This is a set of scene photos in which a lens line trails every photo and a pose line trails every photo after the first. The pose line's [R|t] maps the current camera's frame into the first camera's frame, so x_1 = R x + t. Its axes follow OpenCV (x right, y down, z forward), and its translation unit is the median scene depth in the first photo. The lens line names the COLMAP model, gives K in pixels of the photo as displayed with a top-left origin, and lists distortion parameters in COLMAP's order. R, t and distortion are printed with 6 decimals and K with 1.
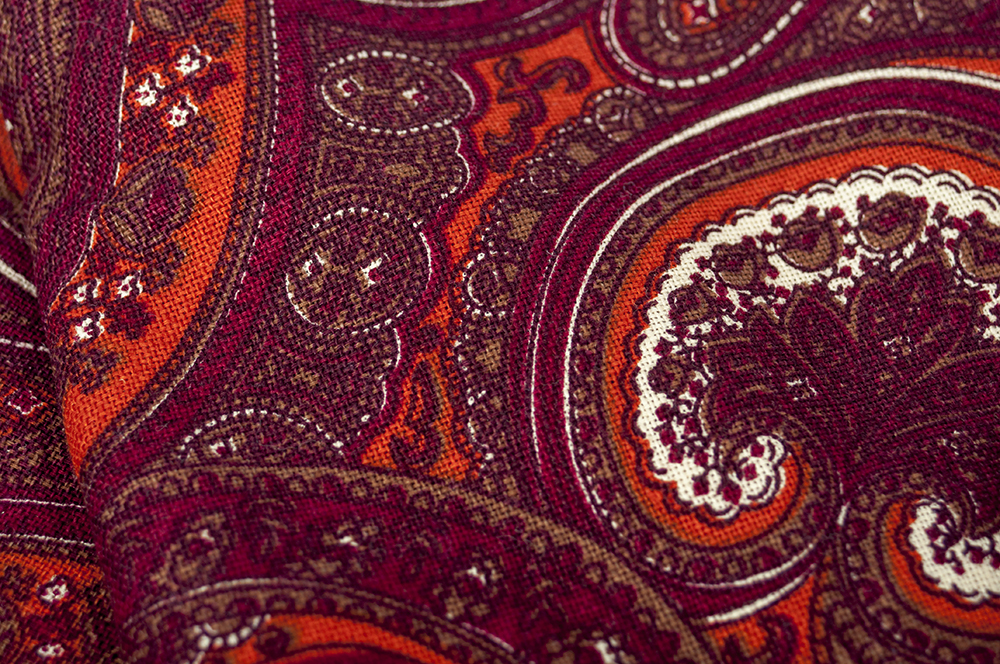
lens RADIAL K [[2725.8, 0, 500.0], [0, 2725.8, 331.6], [0, 0, 1]] dist [0.011150, 0.000000]
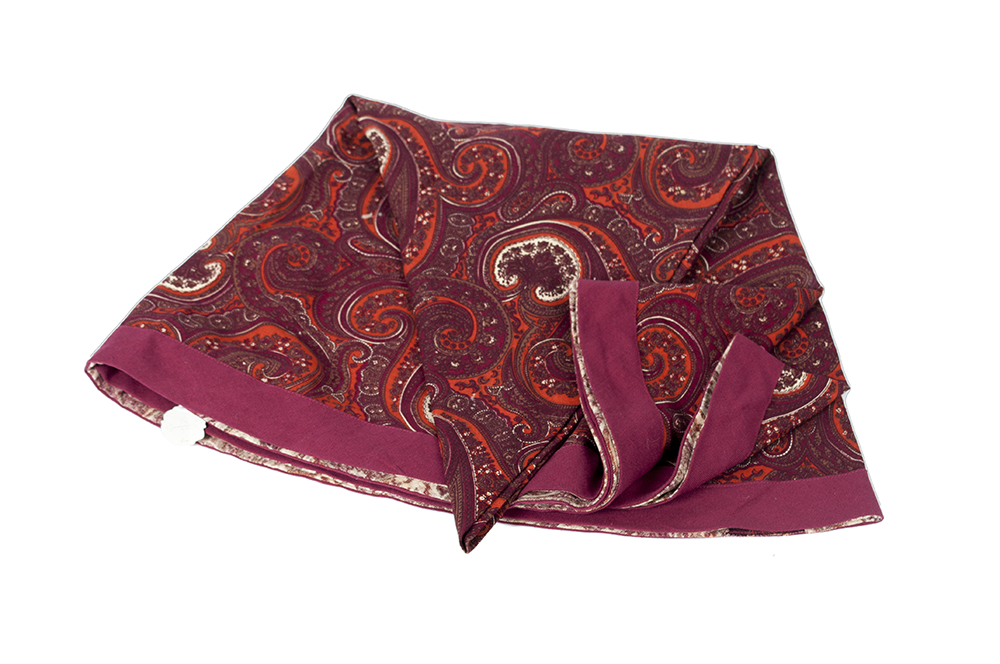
lens RADIAL K [[1531.2, 0, 499.7], [0, 1531.2, 332.7], [0, 0, 1]] dist [-0.126508, 0.000000]
pose [[0.996345, 0.047590, -0.070936, 0.310433], [-0.052212, 0.996532, -0.064795, 0.389092], [0.067606, 0.068262, 0.995374, -2.433411]]
